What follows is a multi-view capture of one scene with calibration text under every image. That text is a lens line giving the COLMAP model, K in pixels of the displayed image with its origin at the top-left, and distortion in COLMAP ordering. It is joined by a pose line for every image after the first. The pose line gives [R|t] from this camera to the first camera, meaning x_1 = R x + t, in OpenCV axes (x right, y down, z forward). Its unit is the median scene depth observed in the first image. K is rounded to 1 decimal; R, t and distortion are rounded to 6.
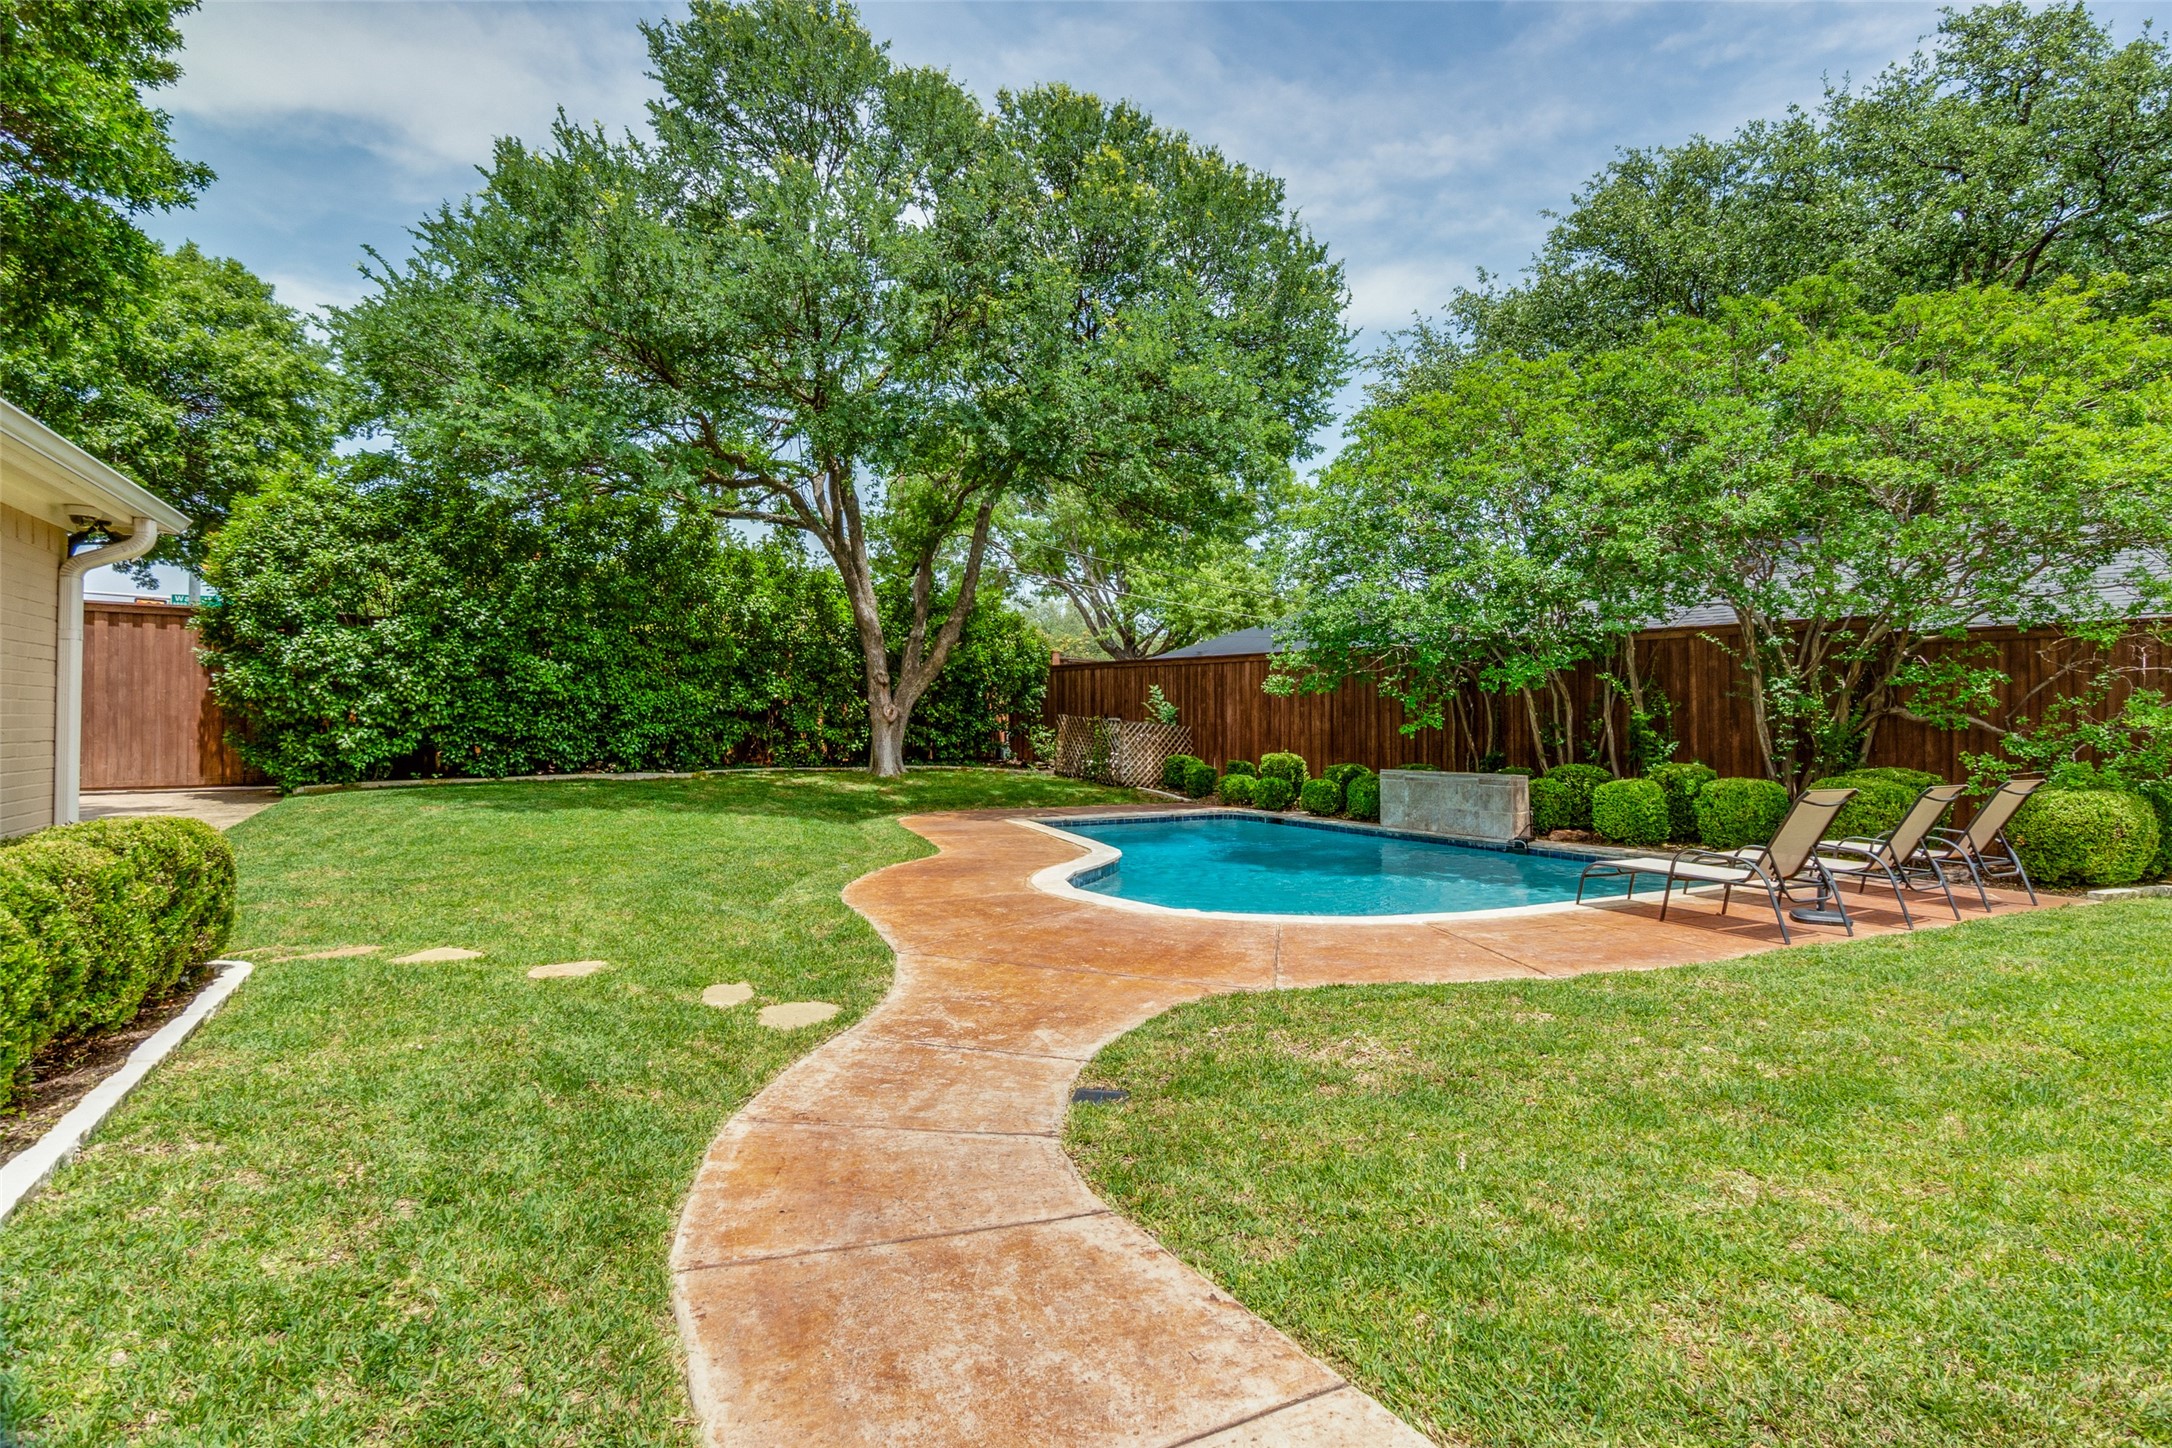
lens RADIAL K [[1148.0, 0, 1086.0], [0, 1148.0, 724.0], [0, 0, 1]] dist [-0.001308, -0.001010]
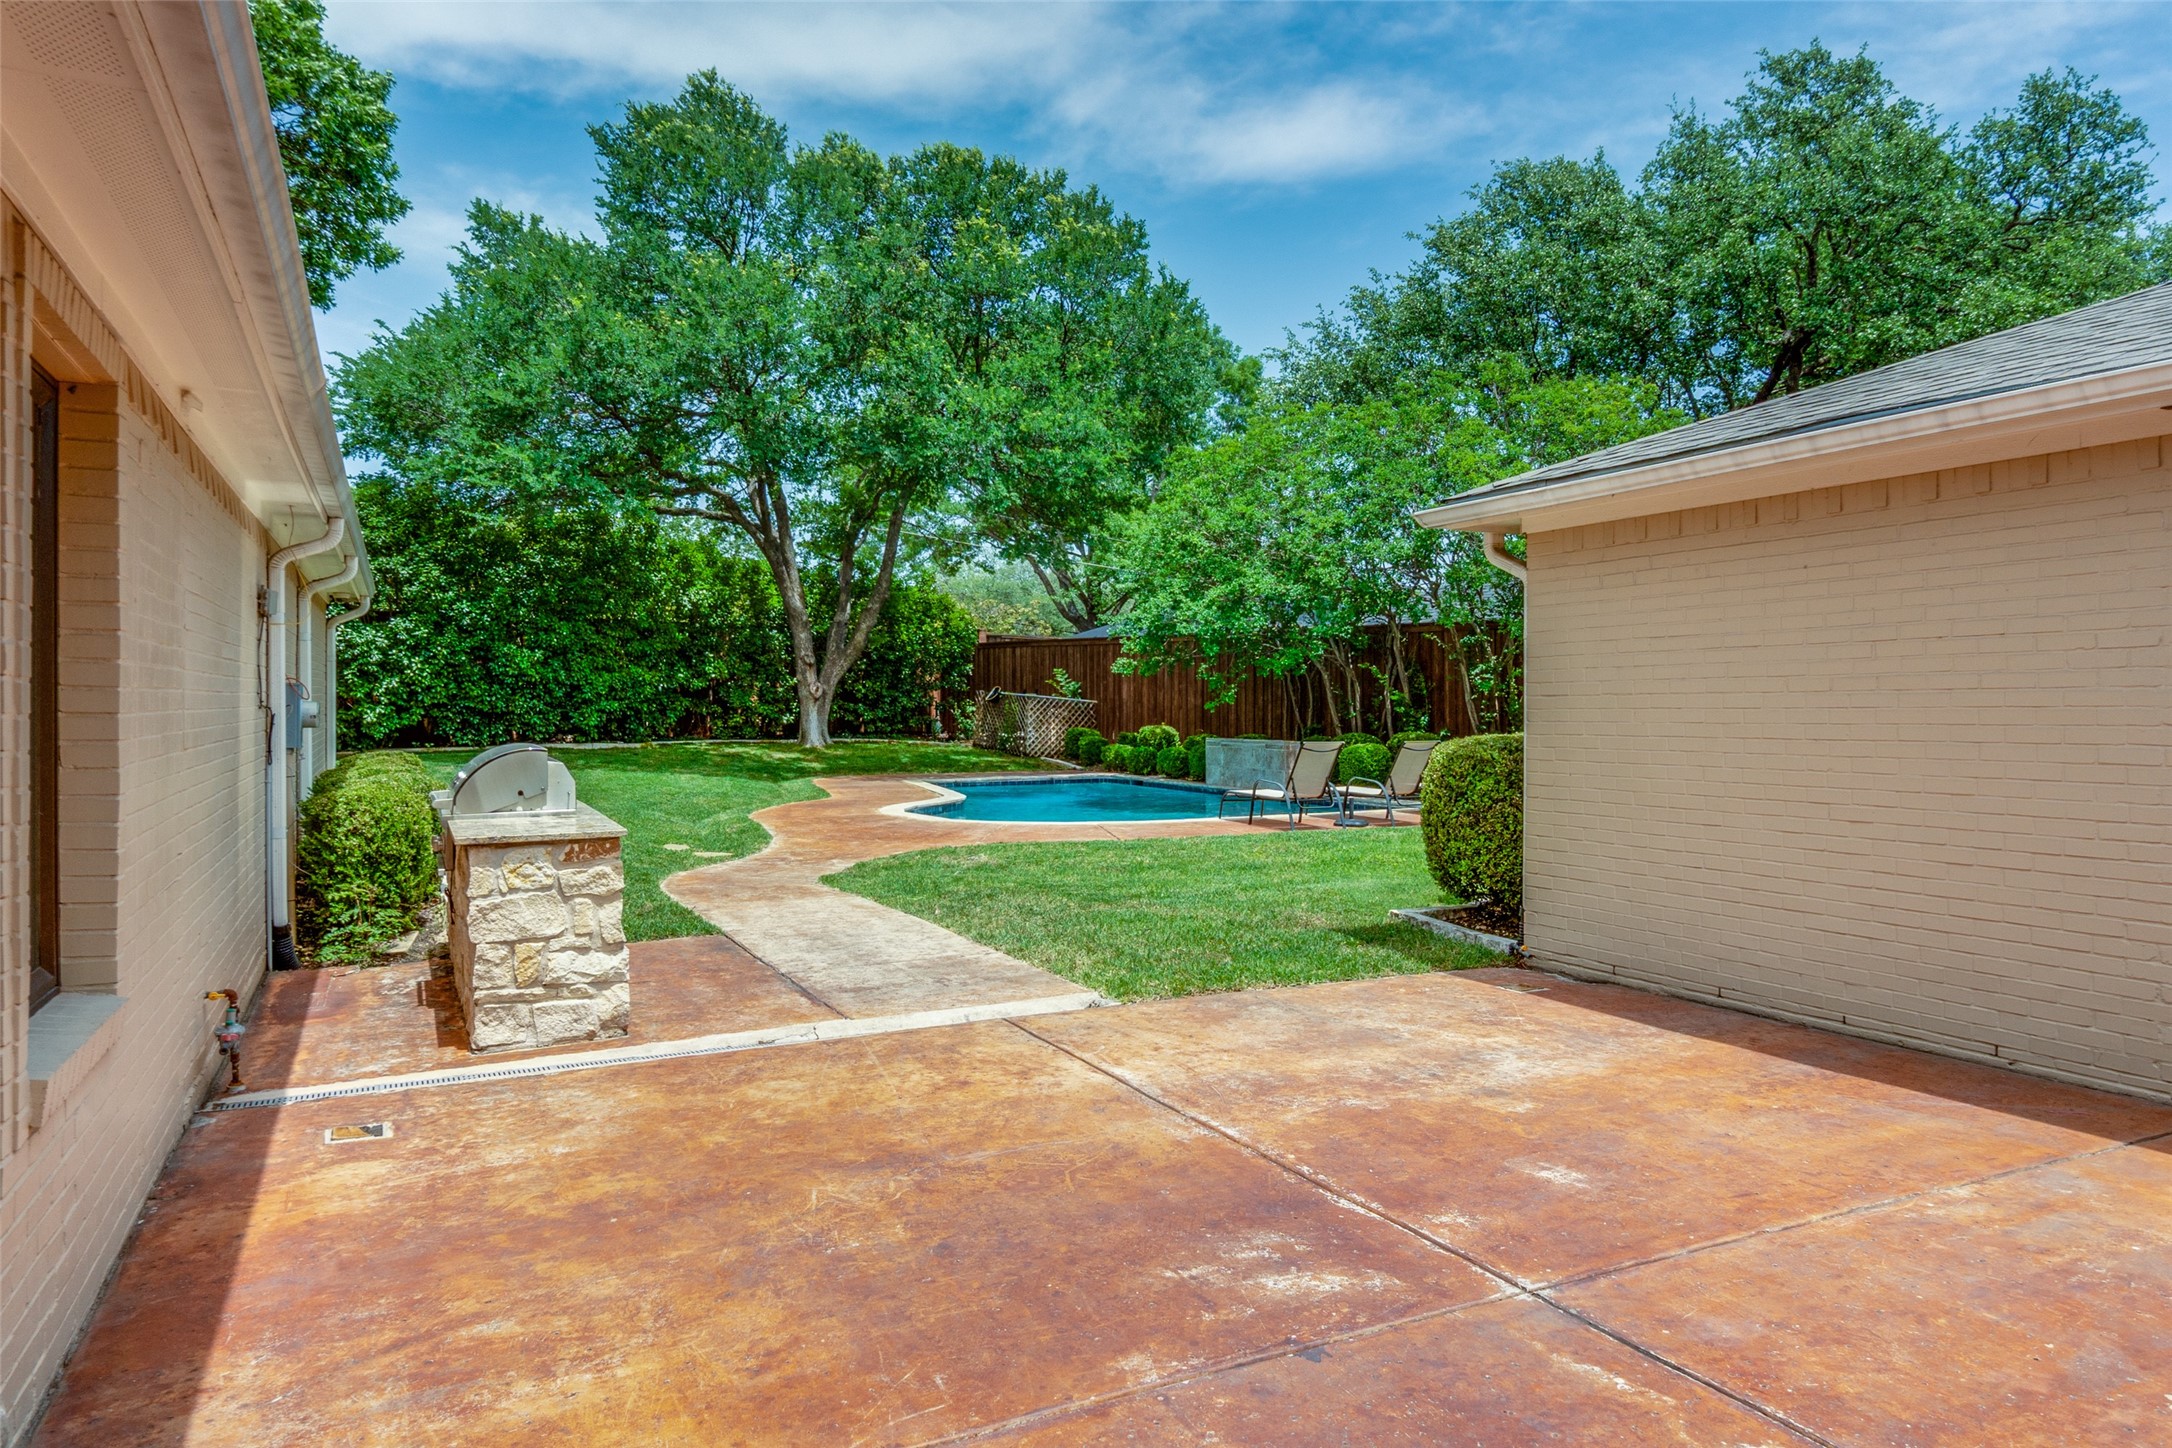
lens RADIAL K [[1331.6, 0, 1089.1], [0, 1331.6, 799.0], [0, 0, 1]] dist [-0.029804, 0.001379]
pose [[0.999997, -0.001204, 0.002126, 0.100924], [0.001037, 0.997048, 0.076778, -0.003402], [-0.002212, -0.076775, 0.997046, -0.326686]]
